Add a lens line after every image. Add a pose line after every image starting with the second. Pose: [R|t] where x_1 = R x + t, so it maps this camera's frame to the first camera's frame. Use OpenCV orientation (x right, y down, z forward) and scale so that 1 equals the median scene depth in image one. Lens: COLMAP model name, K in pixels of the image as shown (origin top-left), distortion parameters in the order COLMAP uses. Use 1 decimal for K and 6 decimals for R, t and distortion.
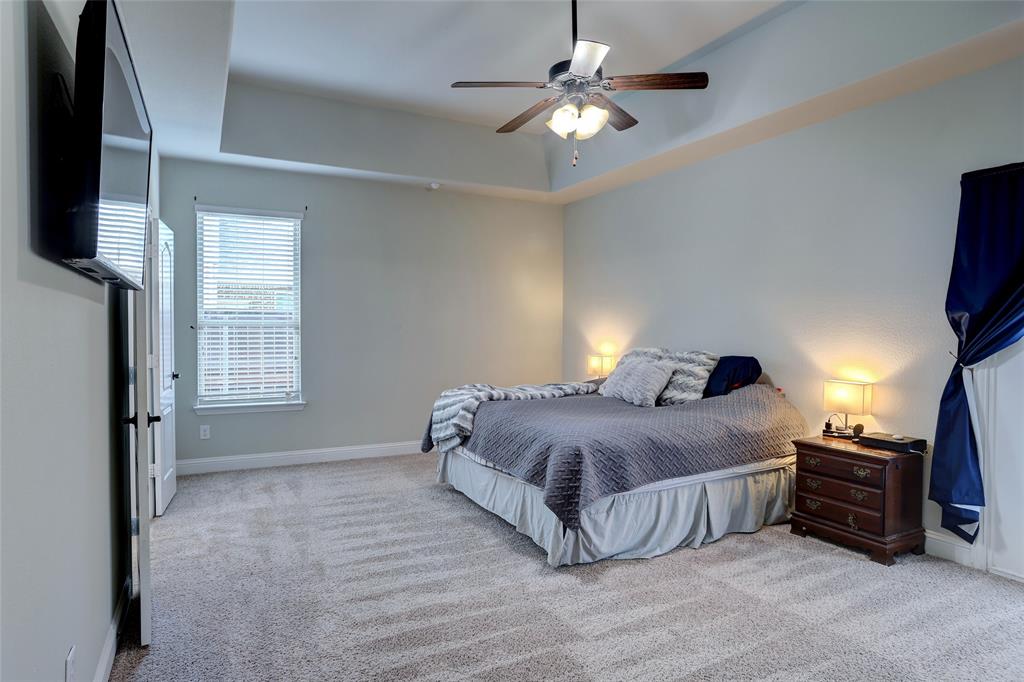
lens RADIAL K [[595.2, 0, 509.8], [0, 595.2, 323.2], [0, 0, 1]] dist [-0.059644, 0.000544]
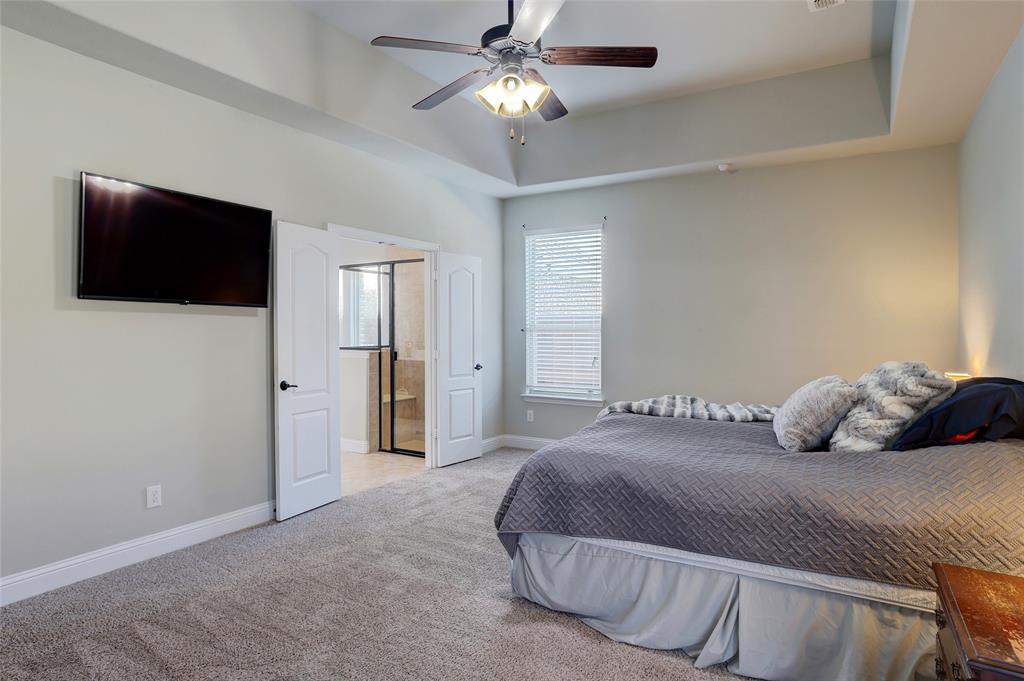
lens RADIAL K [[589.7, 0, 507.2], [0, 589.7, 332.5], [0, 0, 1]] dist [-0.064943, 0.041425]
pose [[0.500819, 0.000851, -0.865552, 0.719954], [0.003282, 0.999990, 0.002882, 0.011044], [0.865546, -0.004285, 0.500811, 0.471923]]
